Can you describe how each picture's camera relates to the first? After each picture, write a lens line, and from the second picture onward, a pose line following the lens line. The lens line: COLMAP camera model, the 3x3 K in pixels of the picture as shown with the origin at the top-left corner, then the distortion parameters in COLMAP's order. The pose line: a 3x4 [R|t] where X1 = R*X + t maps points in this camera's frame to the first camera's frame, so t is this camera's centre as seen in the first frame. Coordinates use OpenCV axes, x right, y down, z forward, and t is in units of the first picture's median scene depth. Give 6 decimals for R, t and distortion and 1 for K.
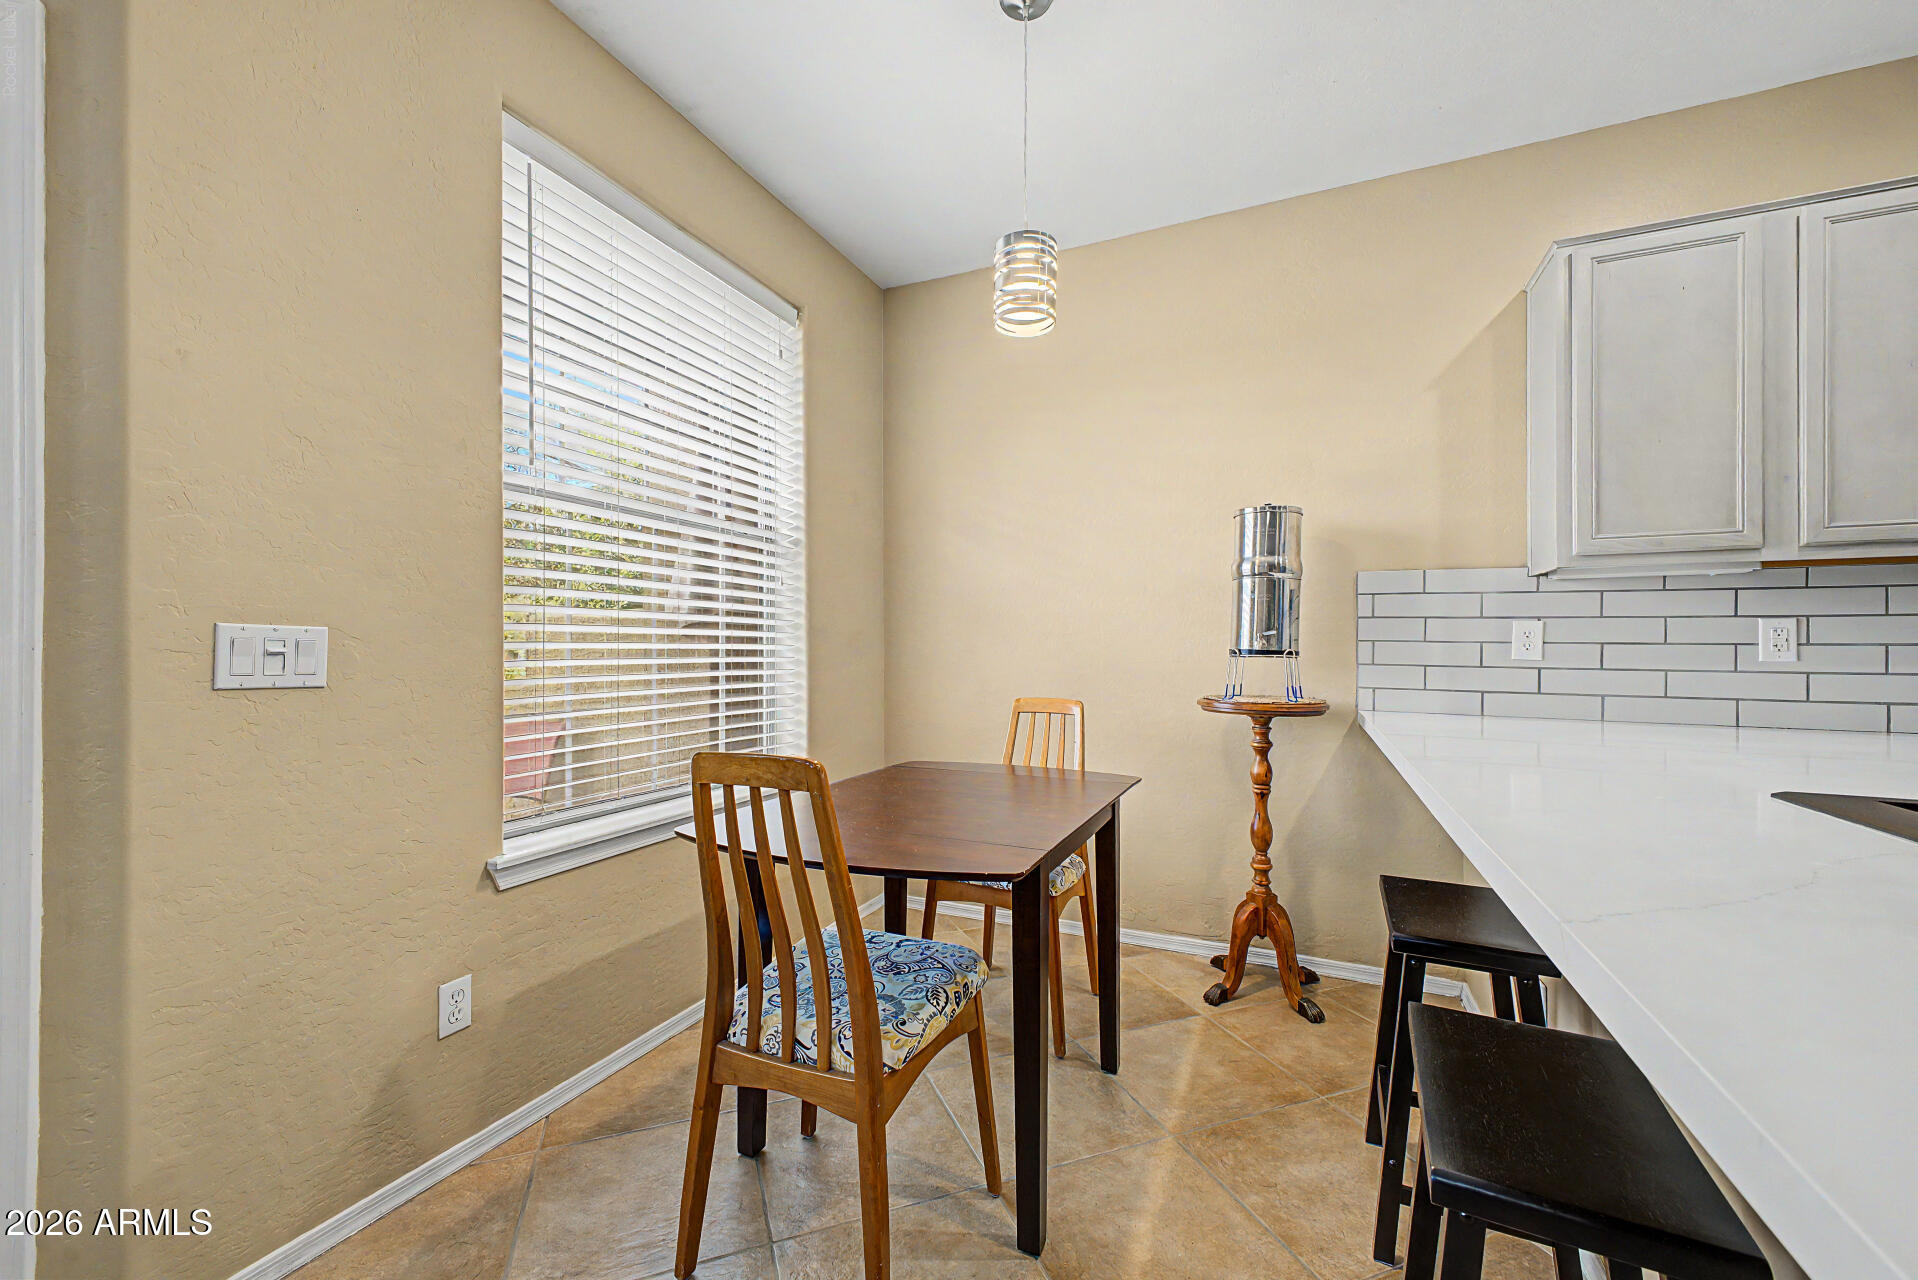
lens RADIAL K [[764.2, 0, 957.2], [0, 764.2, 643.9], [0, 0, 1]] dist [0.017184, -0.005247]
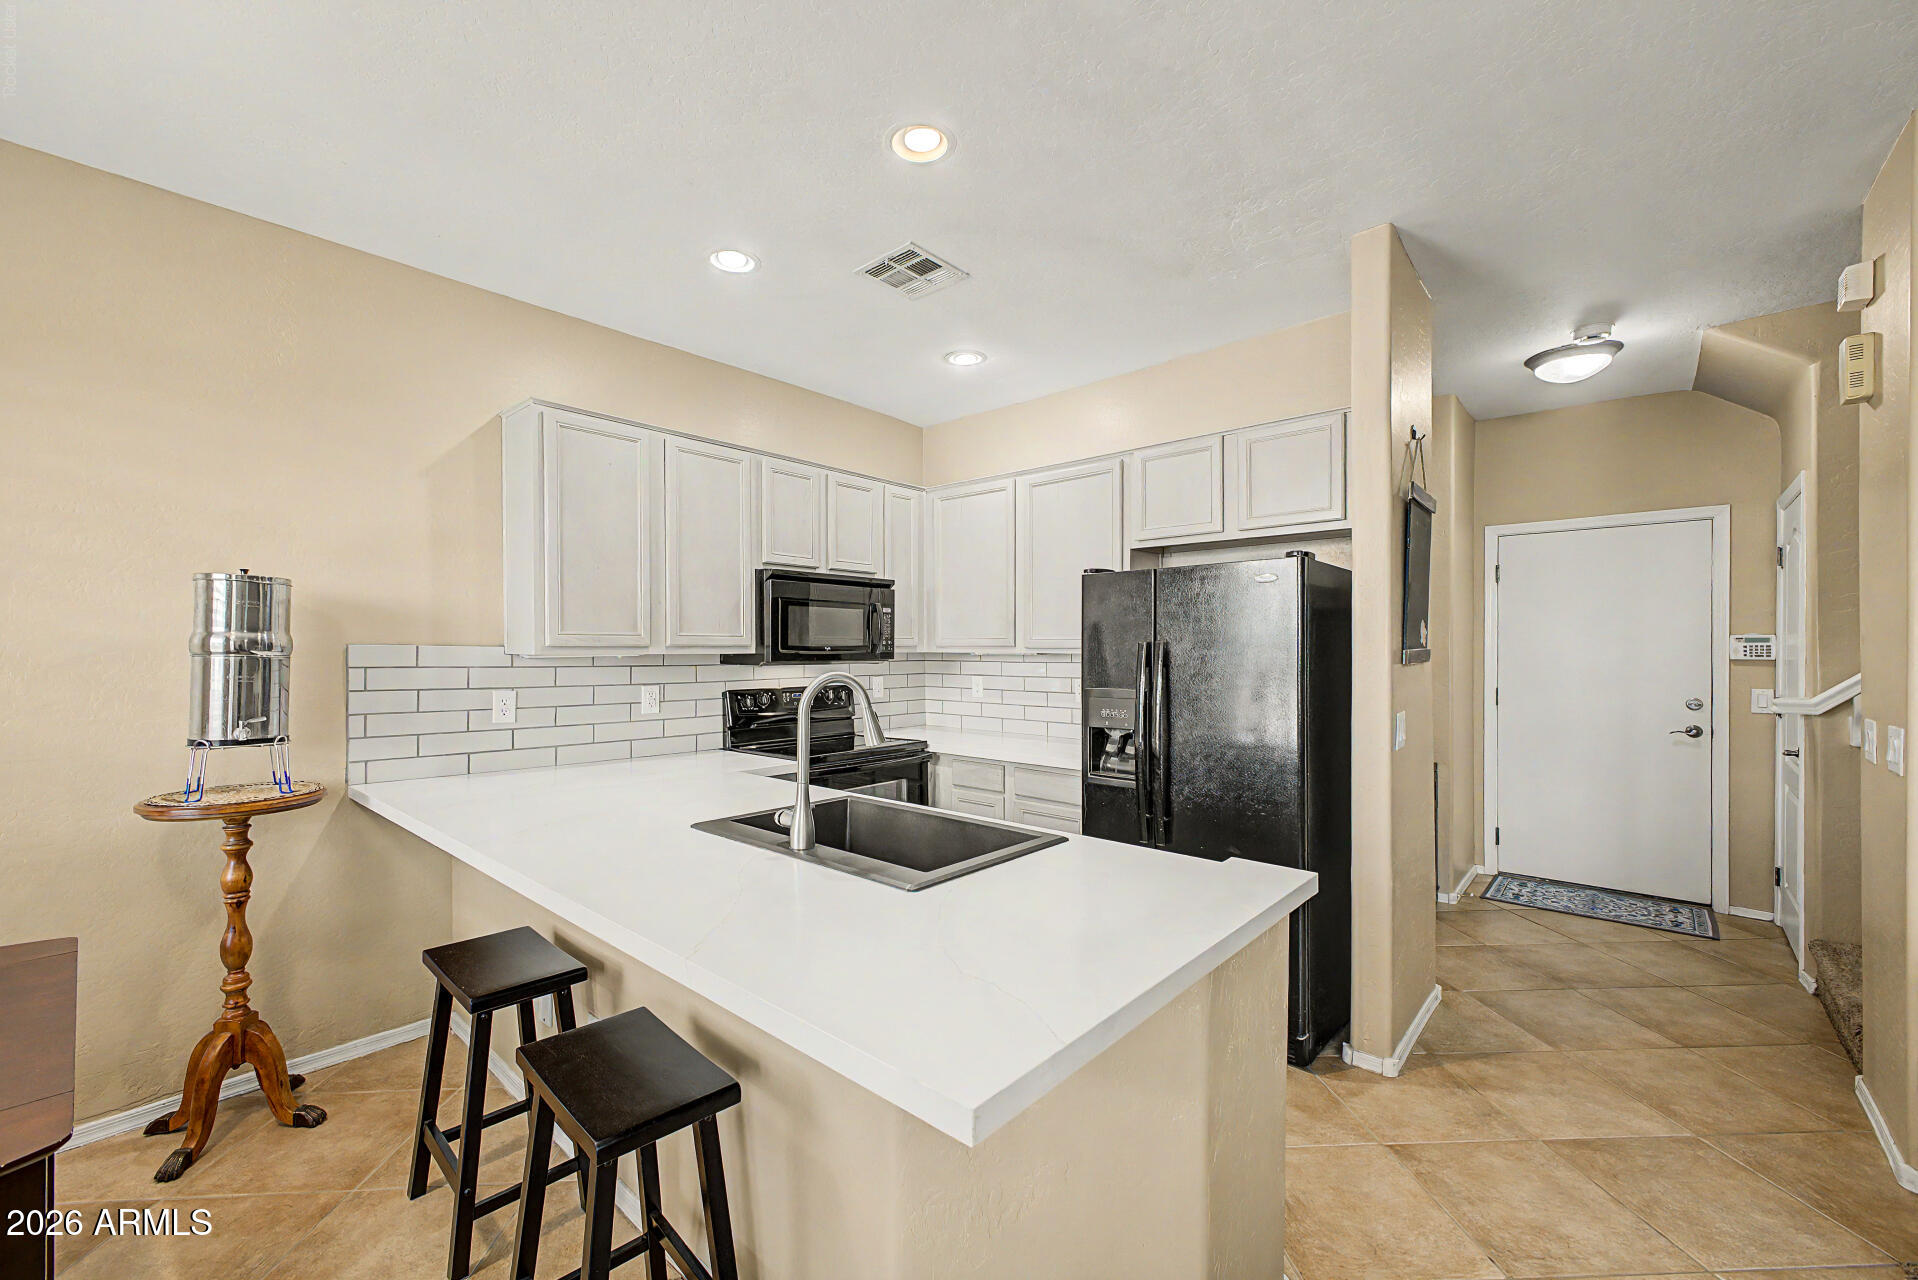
lens RADIAL K [[764.2, 0, 962.7], [0, 764.2, 653.4], [0, 0, 1]] dist [0.017184, -0.005247]
pose [[0.290700, -0.006396, 0.956793, -0.204823], [-0.005147, 0.999953, 0.008249, -0.100722], [-0.956801, -0.007323, 0.290653, -0.042595]]
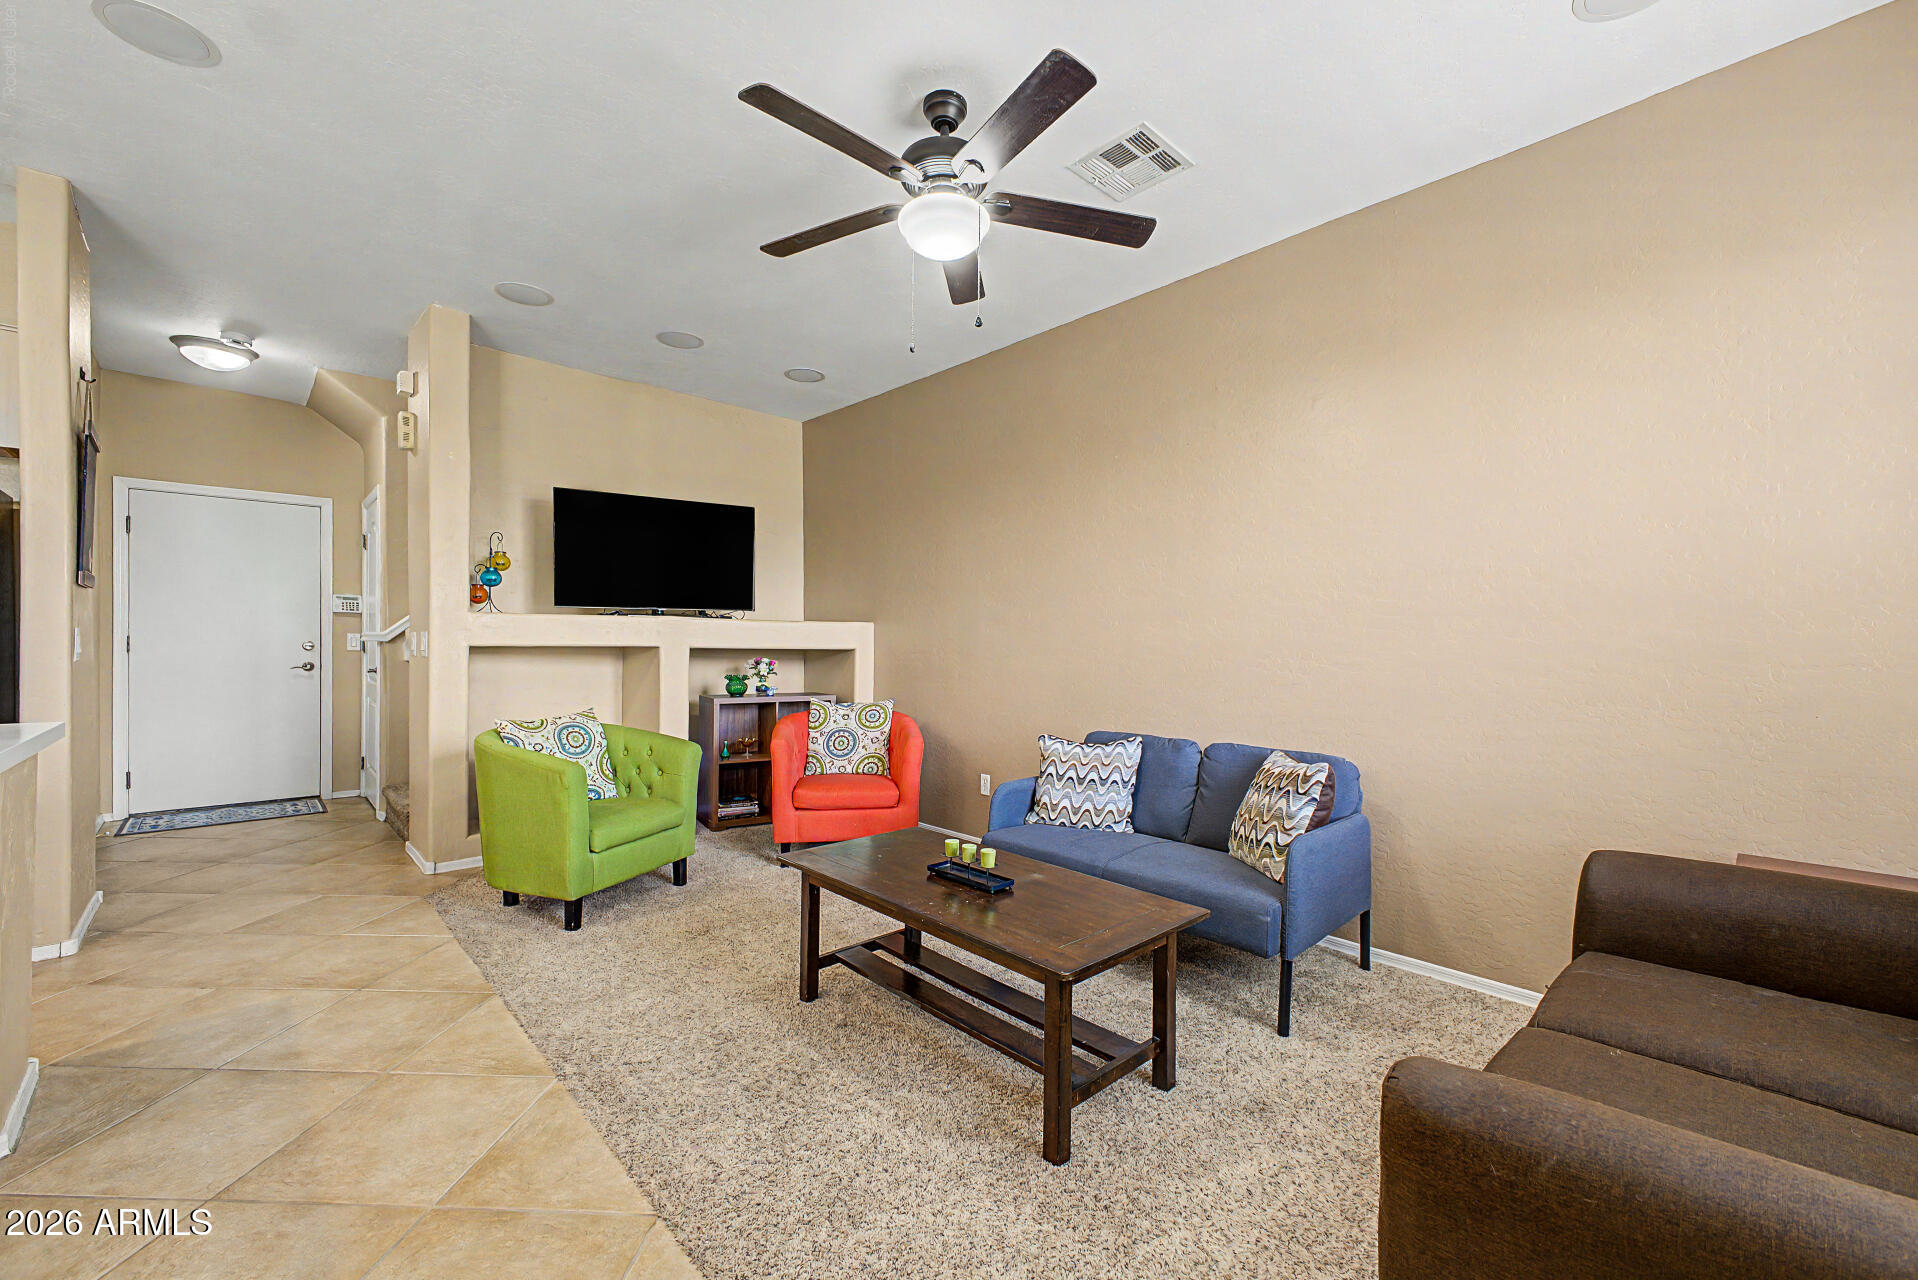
lens RADIAL K [[764.2, 0, 947.4], [0, 764.2, 650.8], [0, 0, 1]] dist [0.017184, -0.005247]
pose [[-0.922521, -0.012266, 0.385752, -0.674726], [-0.011908, 0.999924, 0.003318, 0.000474], [-0.385763, -0.001532, -0.922597, 0.253920]]
